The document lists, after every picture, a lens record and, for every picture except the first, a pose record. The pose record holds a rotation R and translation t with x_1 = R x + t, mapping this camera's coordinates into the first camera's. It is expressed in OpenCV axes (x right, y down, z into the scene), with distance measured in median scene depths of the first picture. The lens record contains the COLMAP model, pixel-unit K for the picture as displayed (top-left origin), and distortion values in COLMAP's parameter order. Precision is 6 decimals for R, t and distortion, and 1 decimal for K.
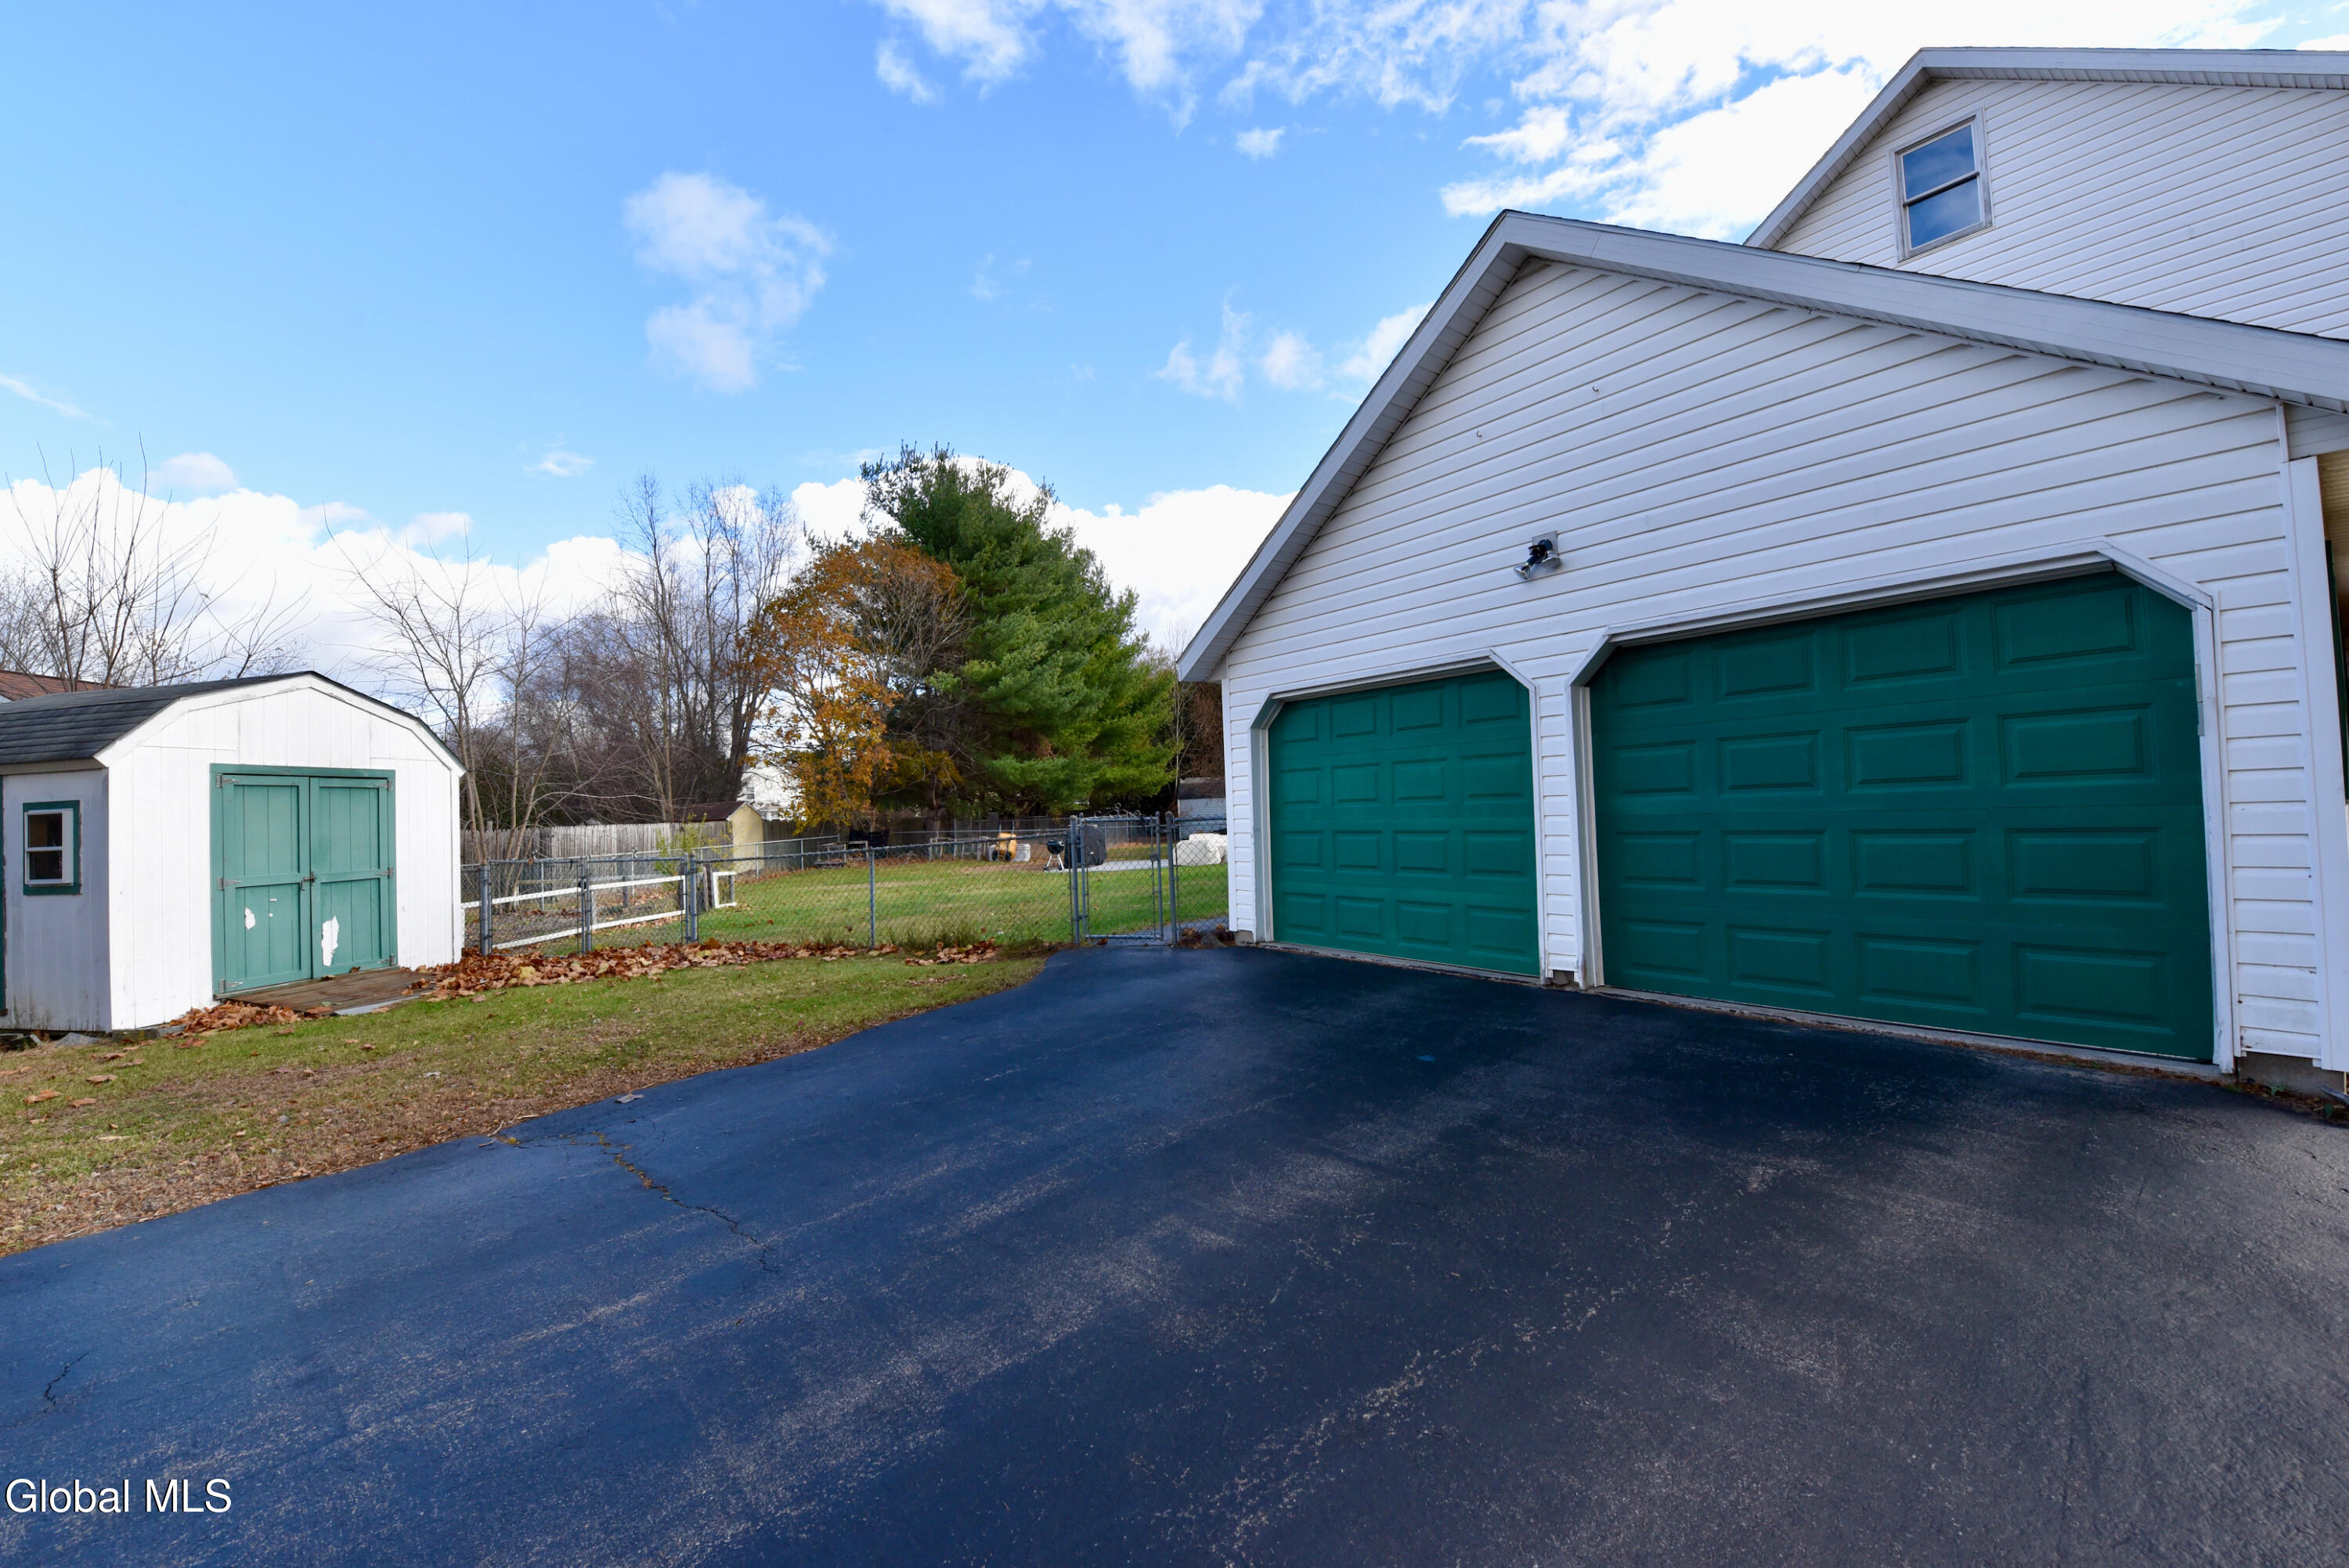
lens RADIAL K [[938.1, 0, 1170.0], [0, 938.1, 810.7], [0, 0, 1]] dist [-0.000286, -0.000127]
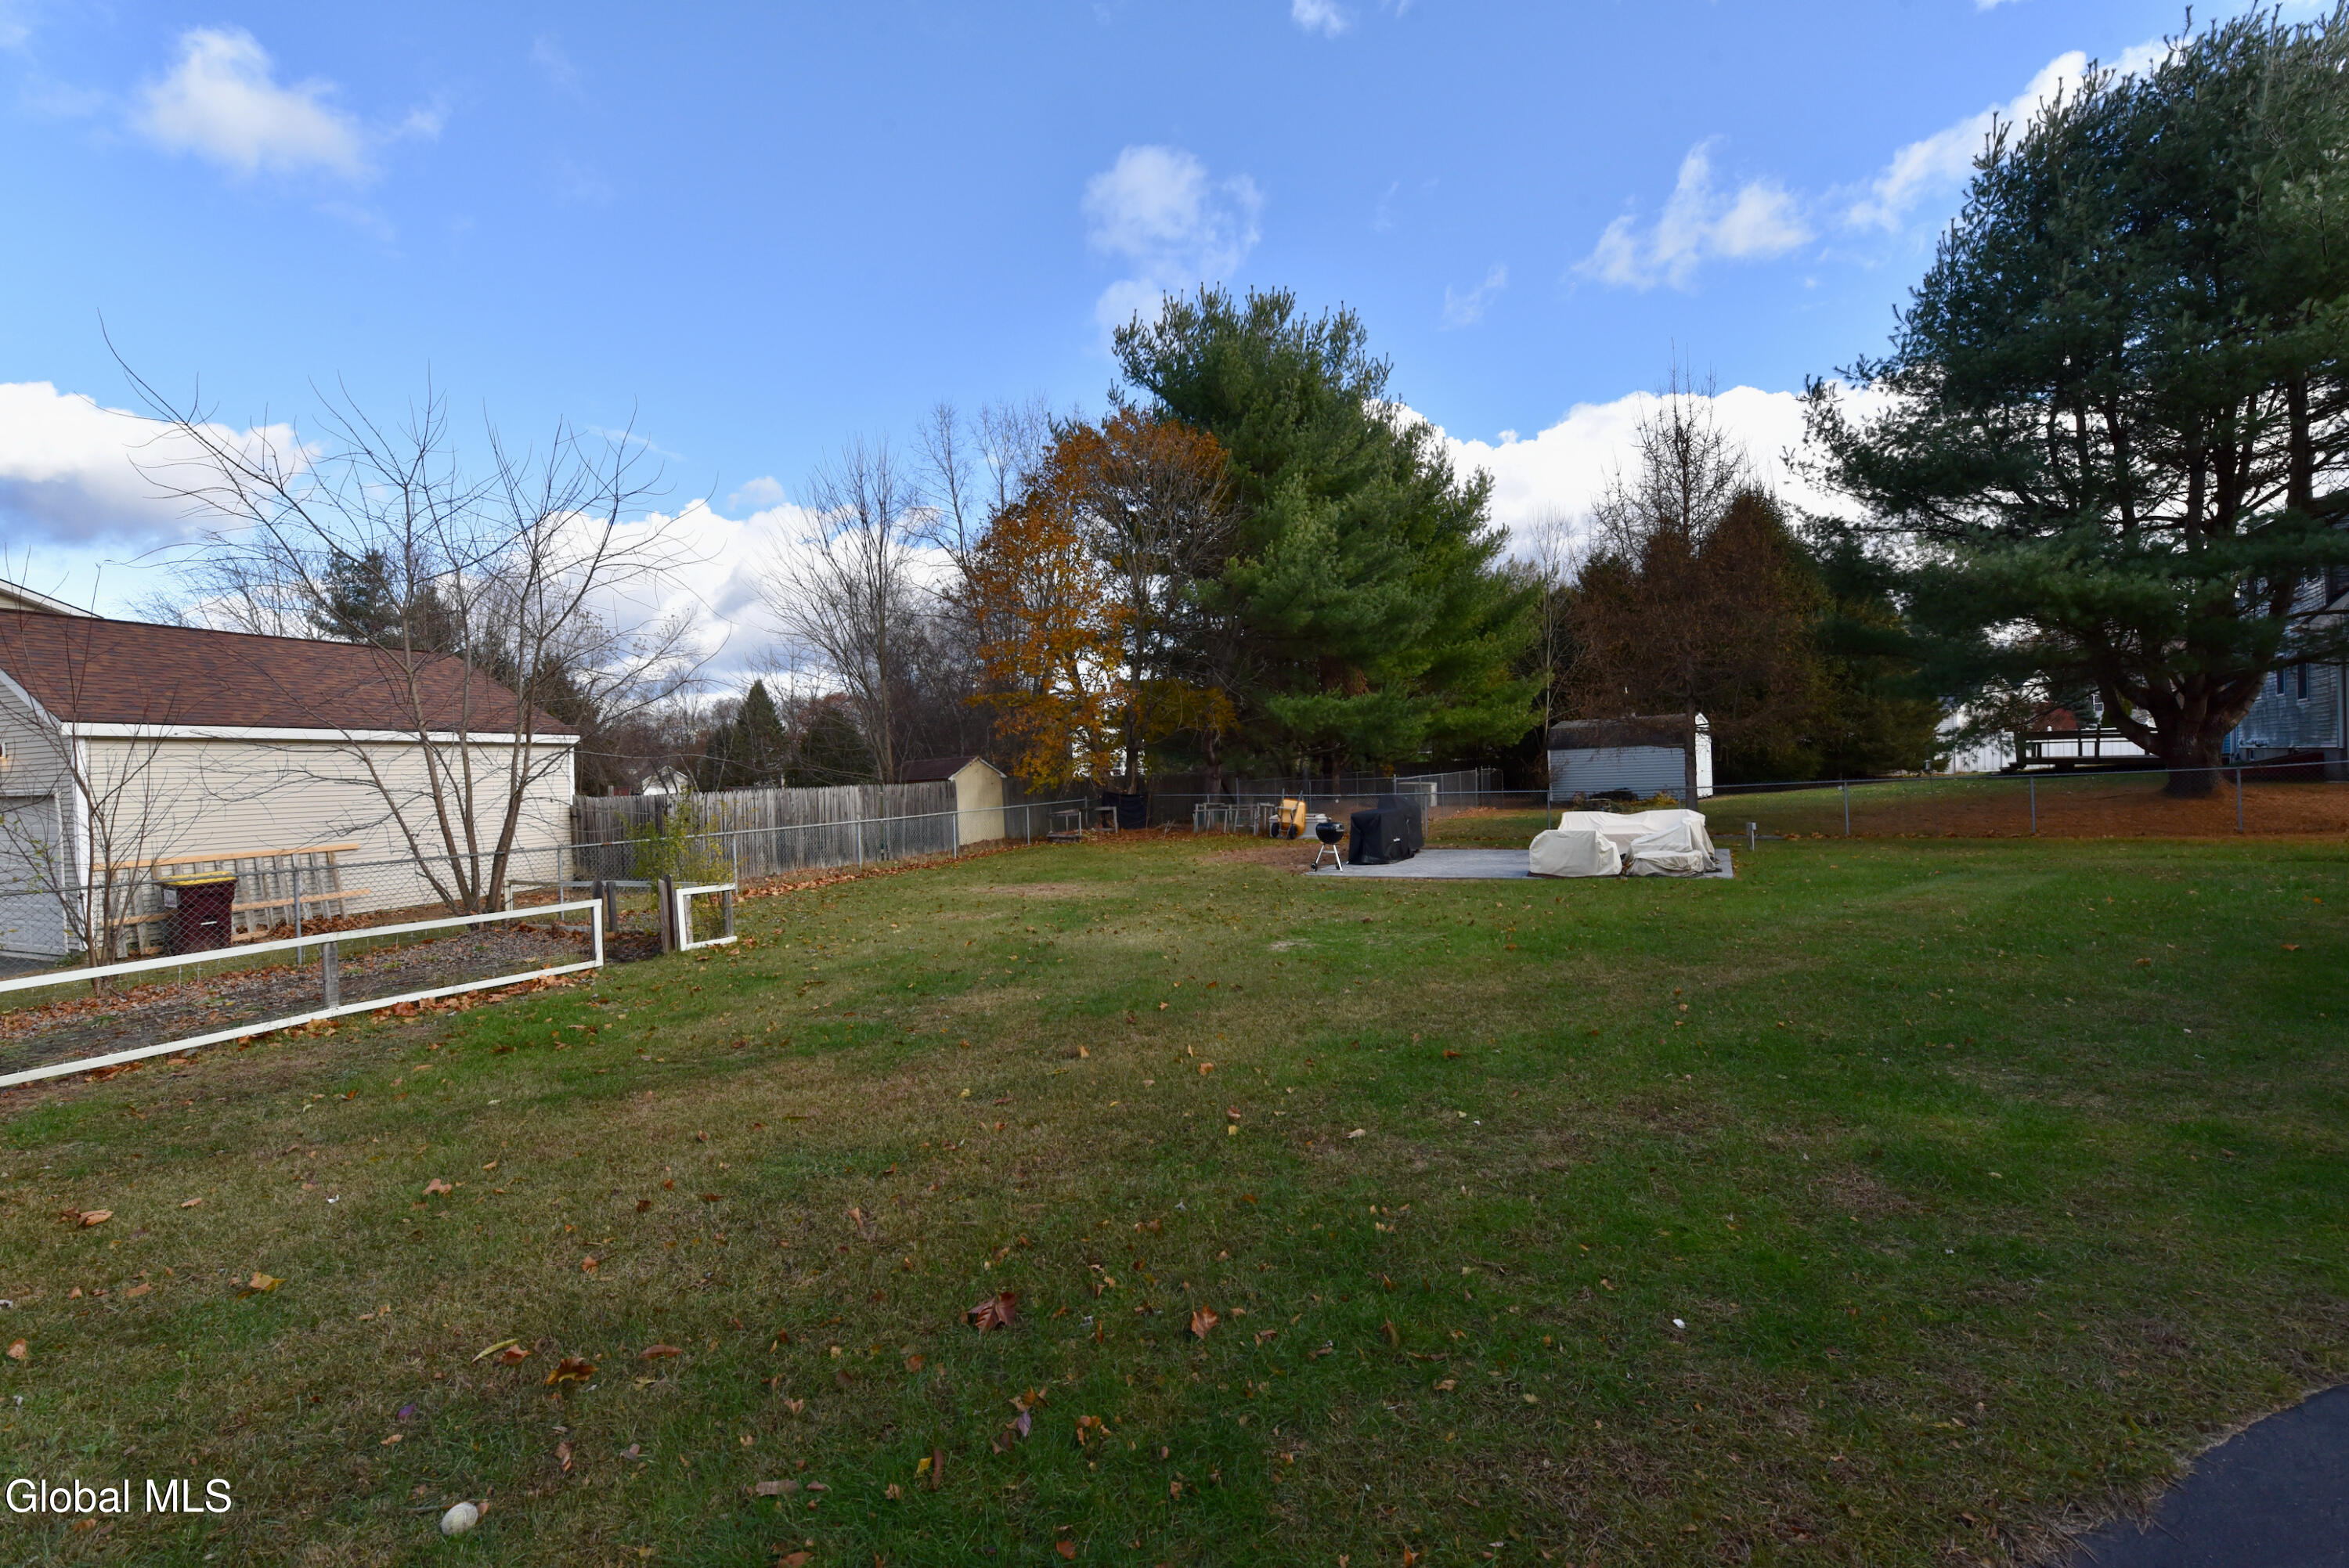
lens RADIAL K [[969.1, 0, 1179.6], [0, 969.1, 757.5], [0, 0, 1]] dist [-0.000480, -0.000034]
pose [[0.934011, 0.000574, -0.357244, 0.011833], [-0.000526, 1.000000, 0.000232, -0.007910], [0.357244, -0.000029, 0.934011, 0.235756]]
